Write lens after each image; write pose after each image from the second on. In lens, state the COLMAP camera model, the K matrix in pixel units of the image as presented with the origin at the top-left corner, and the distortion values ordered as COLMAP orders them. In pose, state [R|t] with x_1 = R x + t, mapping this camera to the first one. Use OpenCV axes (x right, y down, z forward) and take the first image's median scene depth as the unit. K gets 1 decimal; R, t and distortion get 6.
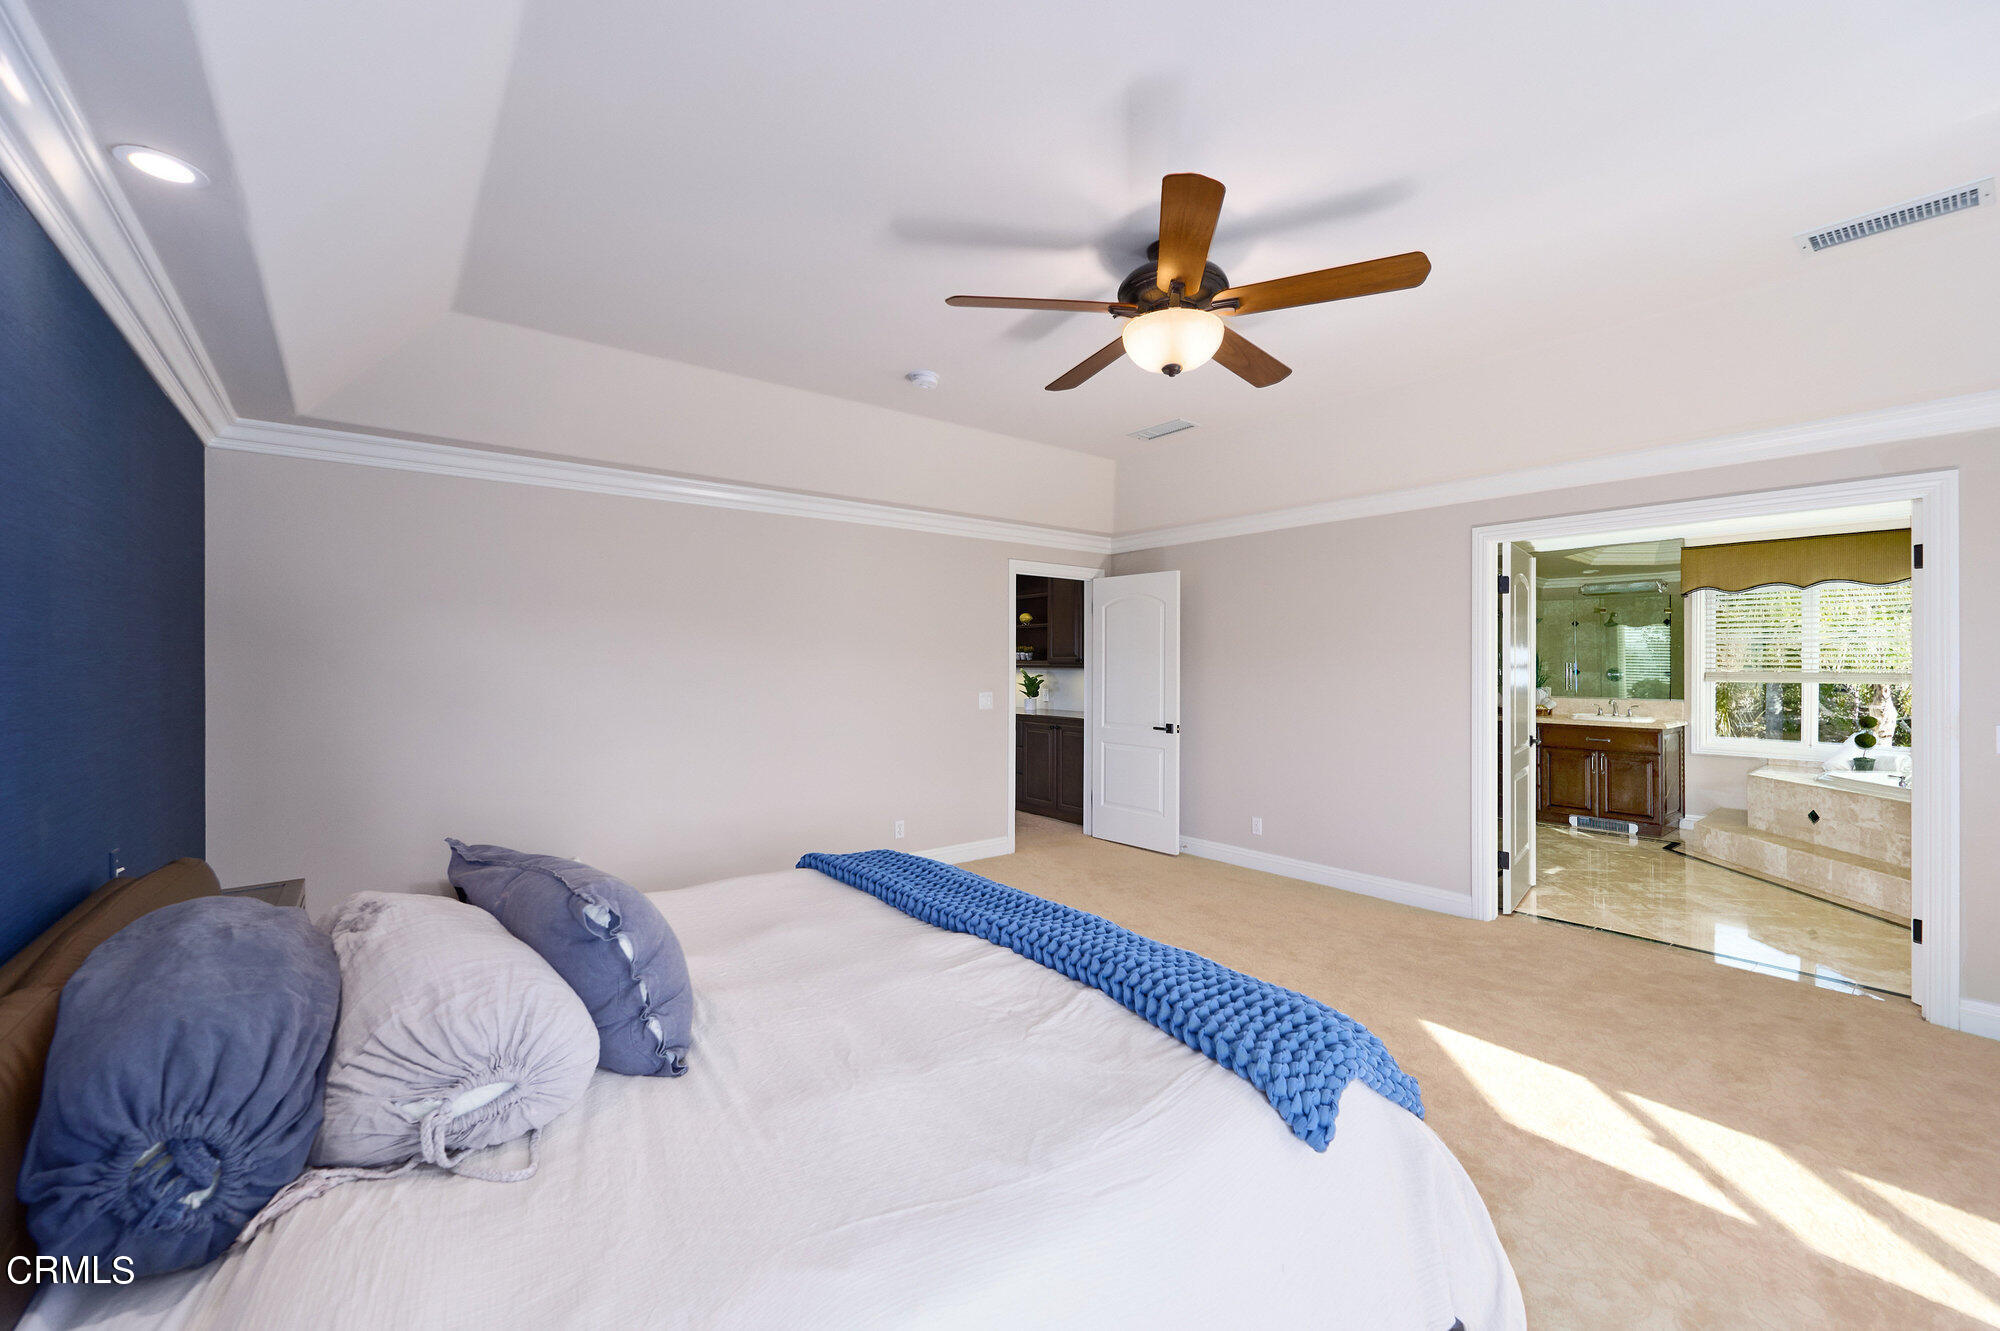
lens RADIAL K [[801.4, 0, 1007.2], [0, 801.4, 659.2], [0, 0, 1]] dist [0.002823, -0.000380]
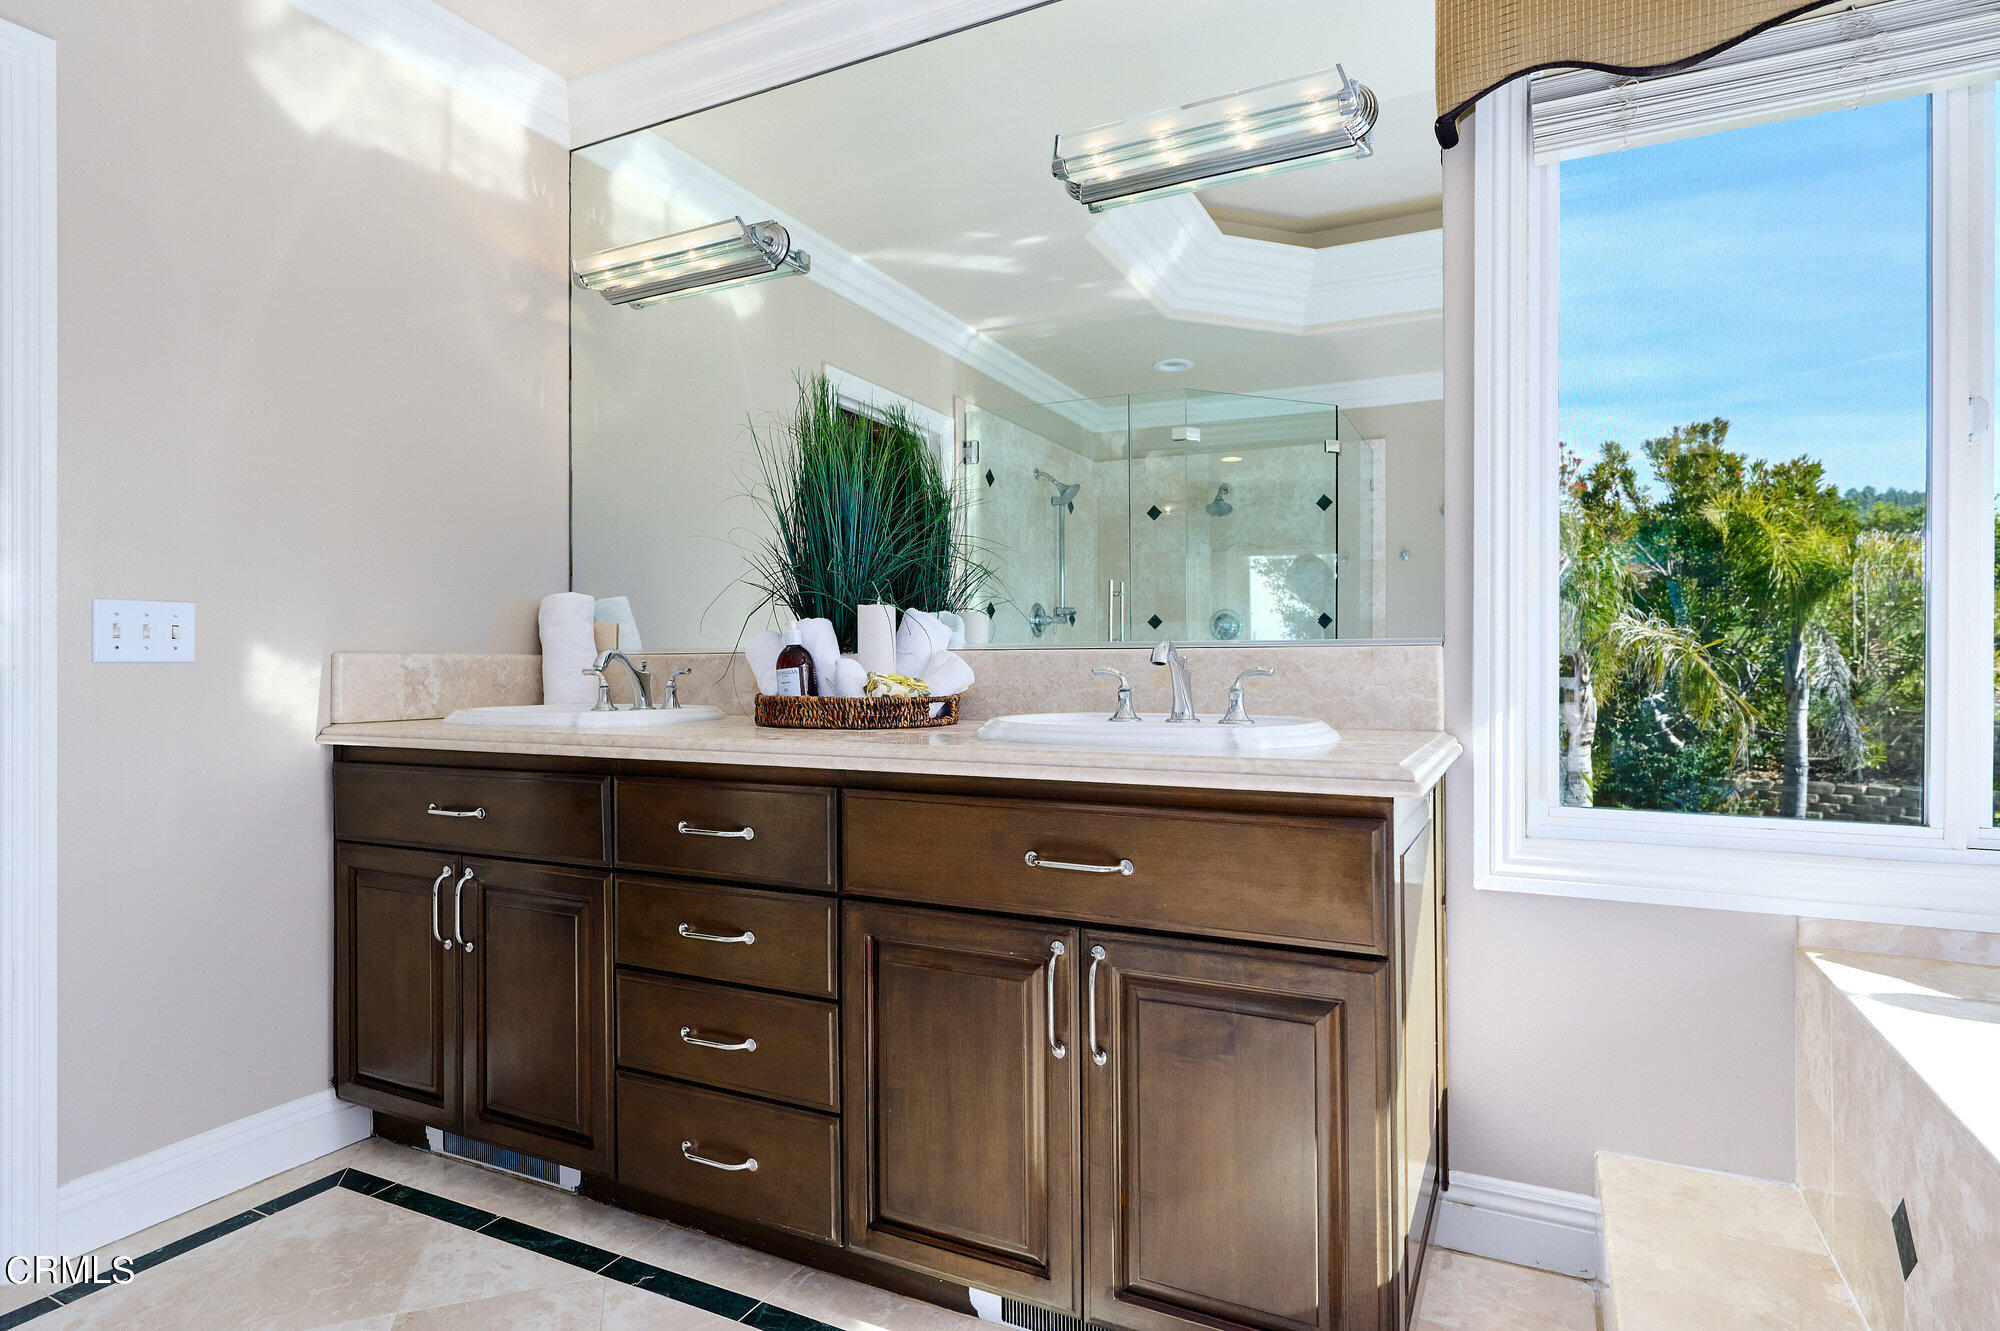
lens RADIAL K [[1063.7, 0, 1003.1], [0, 1063.7, 659.2], [0, 0, 1]] dist [-0.006563, -0.000740]
pose [[0.913309, -0.001769, 0.407264, 0.640650], [0.003685, 0.999986, -0.003920, 0.058949], [-0.407251, 0.005081, 0.913302, 0.814958]]
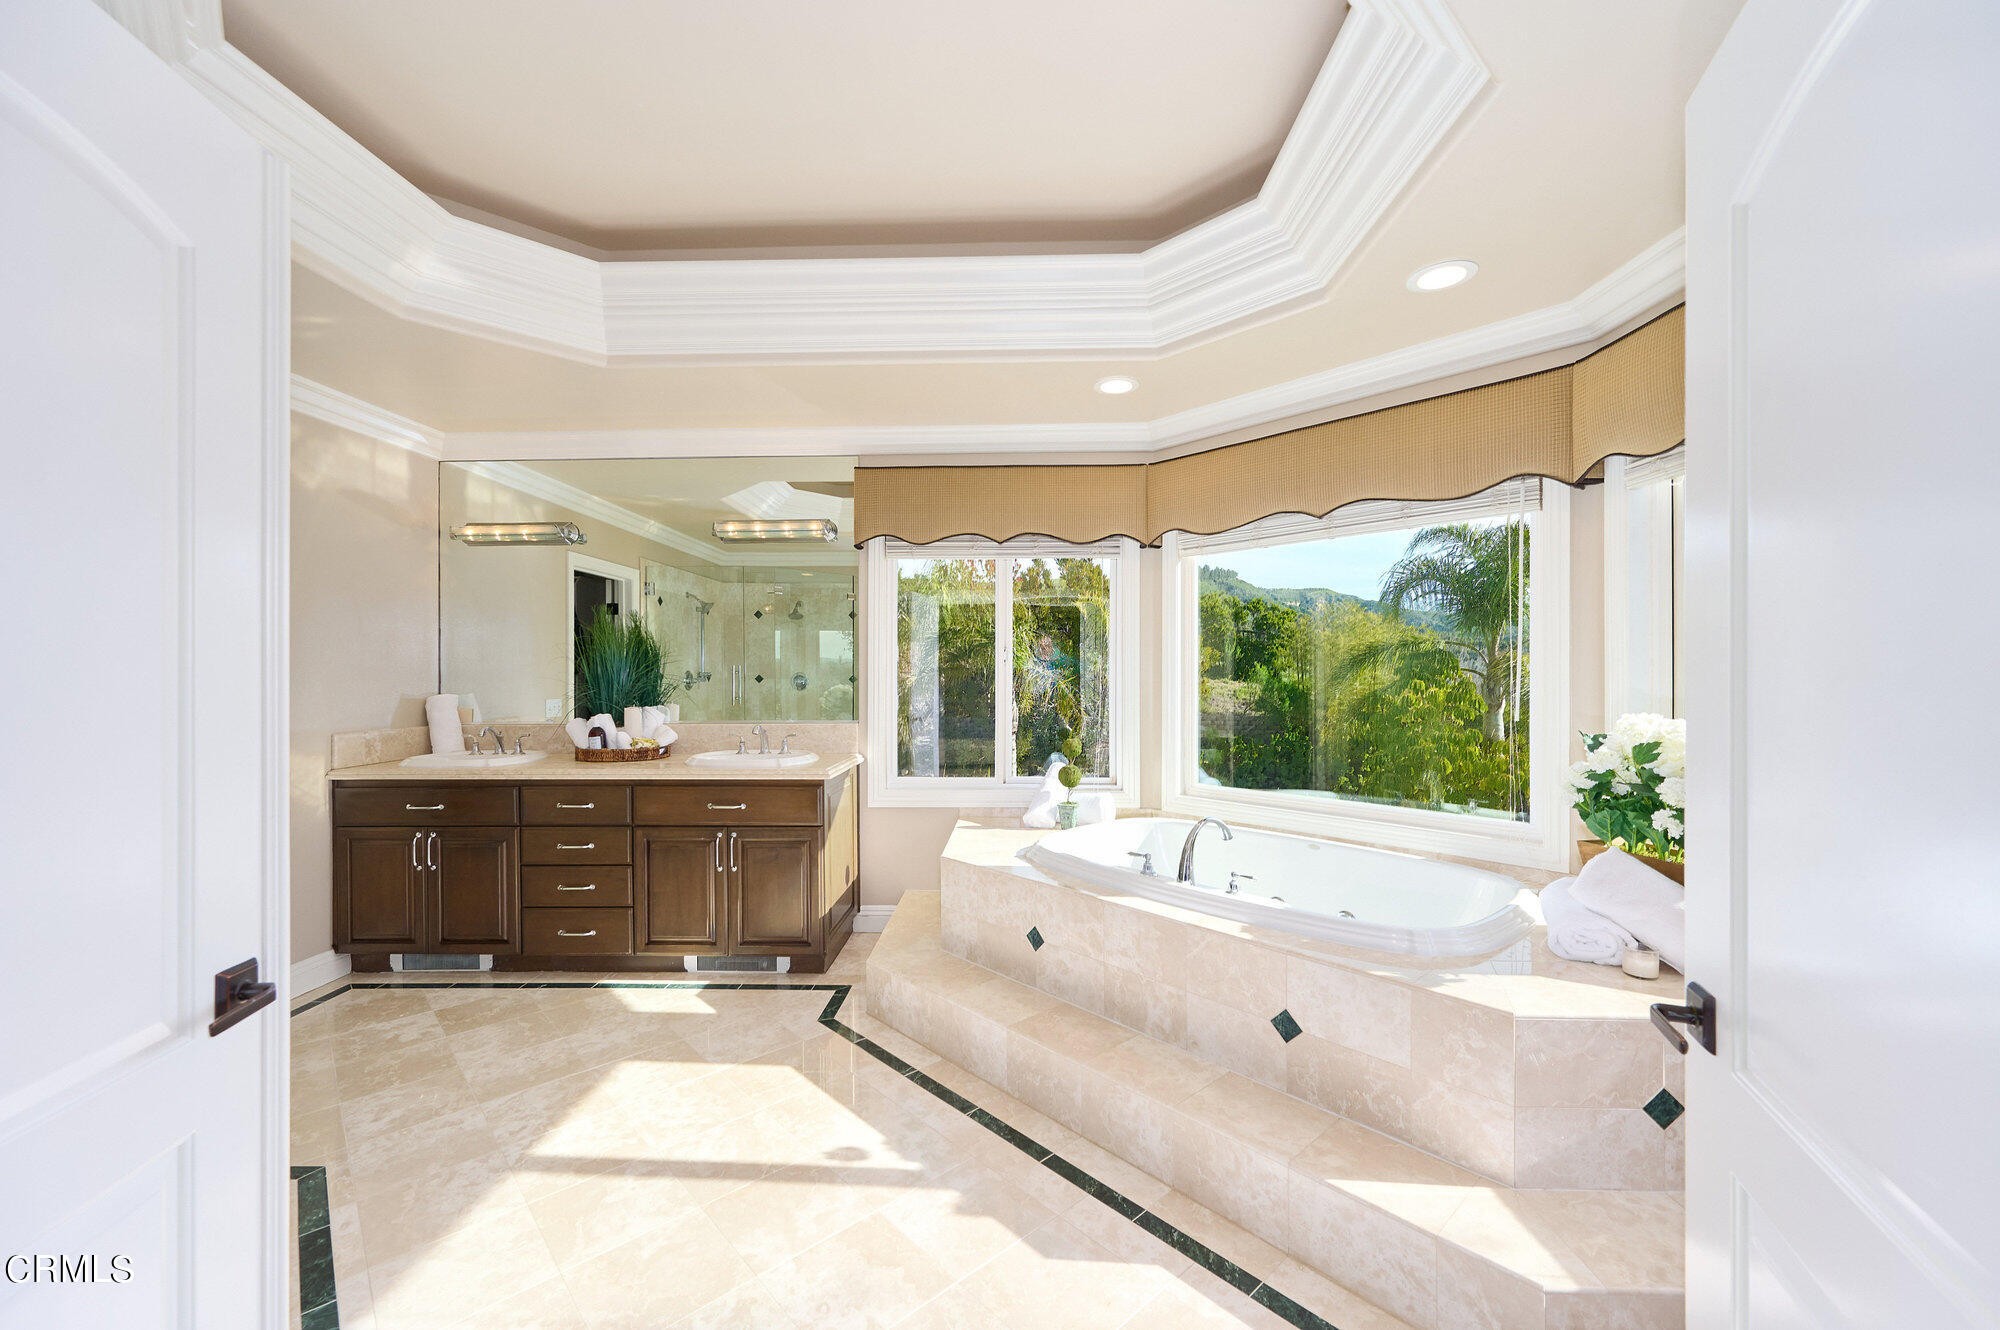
lens RADIAL K [[801.4, 0, 1005.7], [0, 801.4, 665.4], [0, 0, 1]] dist [0.002823, -0.000380]
pose [[0.656407, 0.001851, 0.754405, 0.470896], [0.003062, 0.999982, -0.005118, 0.012578], [-0.754401, 0.005669, 0.656390, 0.532225]]
